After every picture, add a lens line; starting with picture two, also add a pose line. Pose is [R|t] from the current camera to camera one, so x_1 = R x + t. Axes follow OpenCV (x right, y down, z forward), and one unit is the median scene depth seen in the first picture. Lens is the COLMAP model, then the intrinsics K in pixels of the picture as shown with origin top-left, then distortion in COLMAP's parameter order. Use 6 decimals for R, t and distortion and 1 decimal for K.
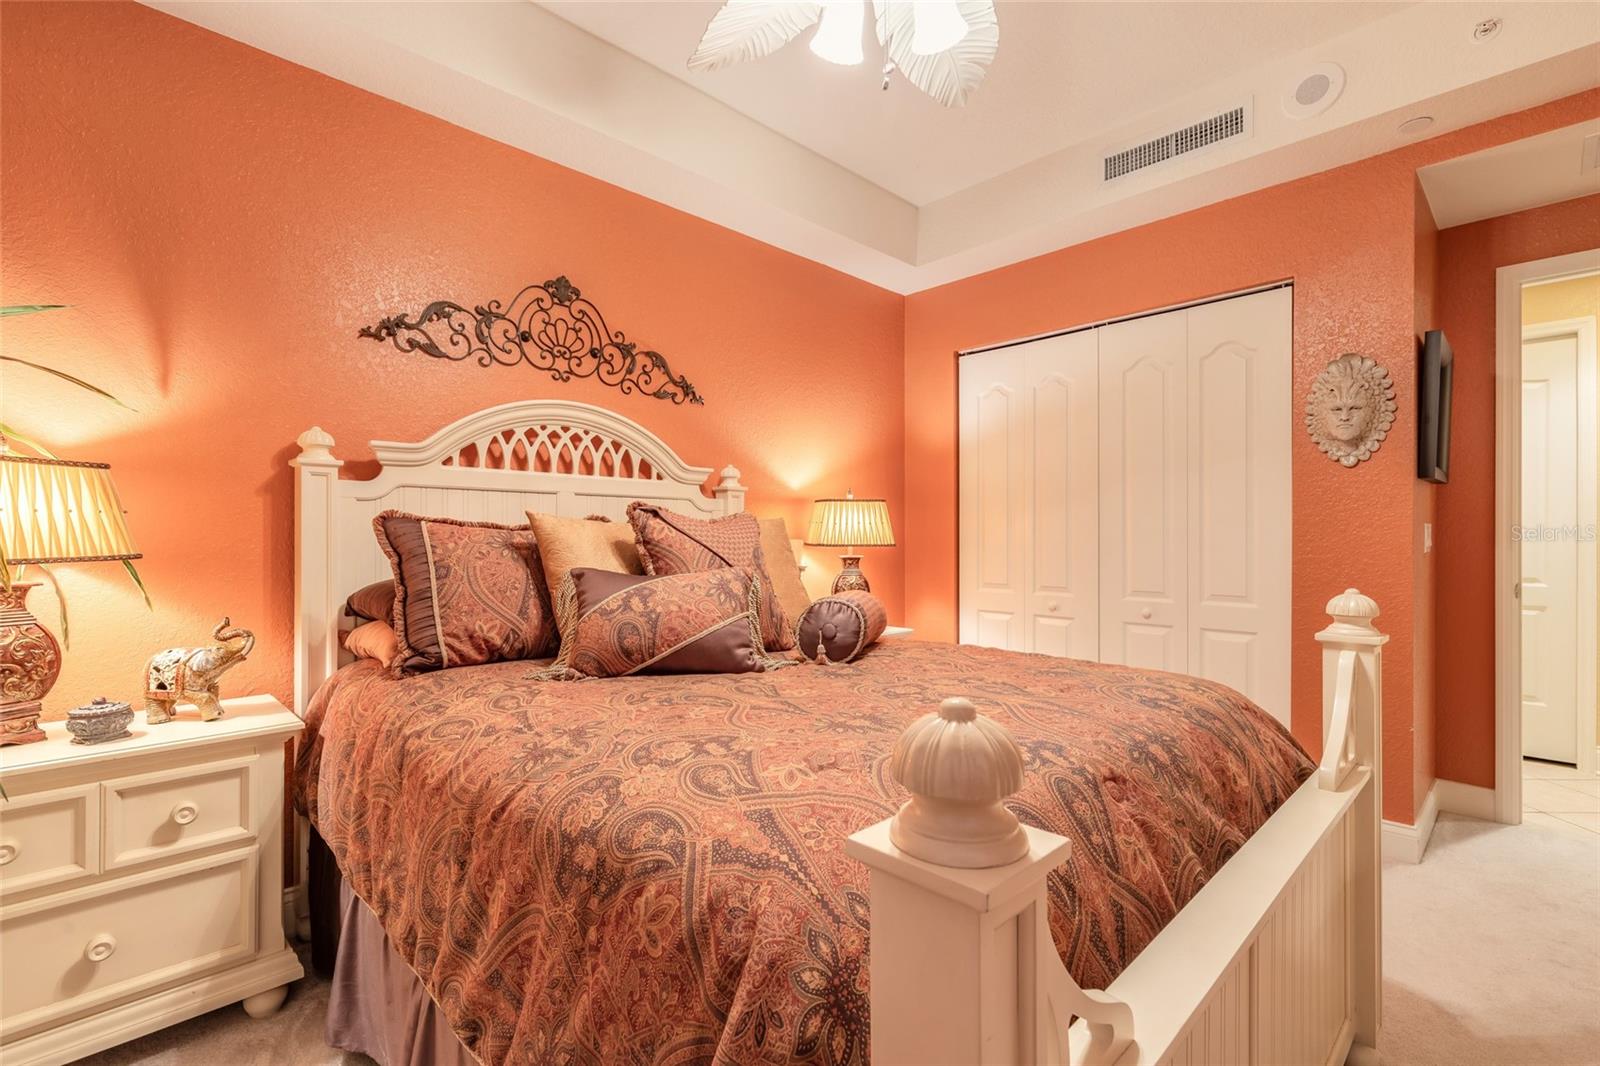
lens RADIAL K [[737.9, 0, 820.0], [0, 737.9, 539.2], [0, 0, 1]] dist [0.007988, -0.000693]
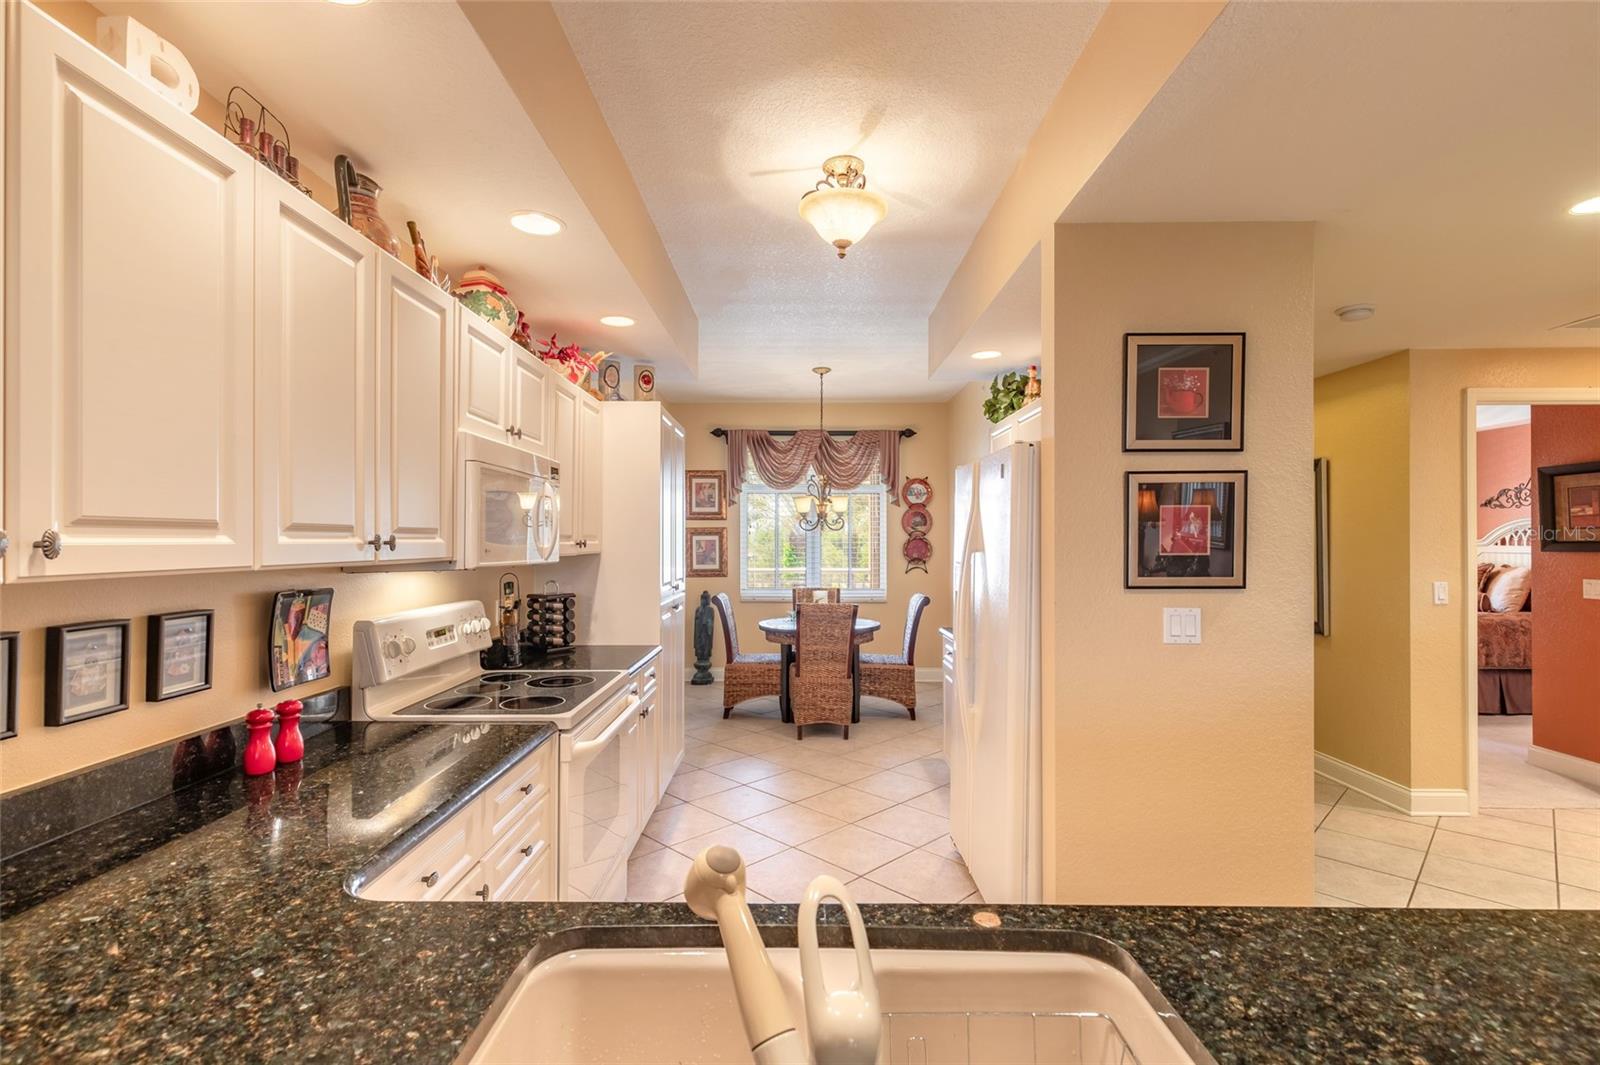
lens RADIAL K [[730.0, 0, 796.5], [0, 730.0, 537.4], [0, 0, 1]] dist [0.003603, -0.000287]
pose [[-0.721060, -0.002523, -0.692868, 3.190205], [0.000344, 0.999992, -0.004000, -0.107743], [0.692873, -0.003122, -0.721053, 1.040456]]
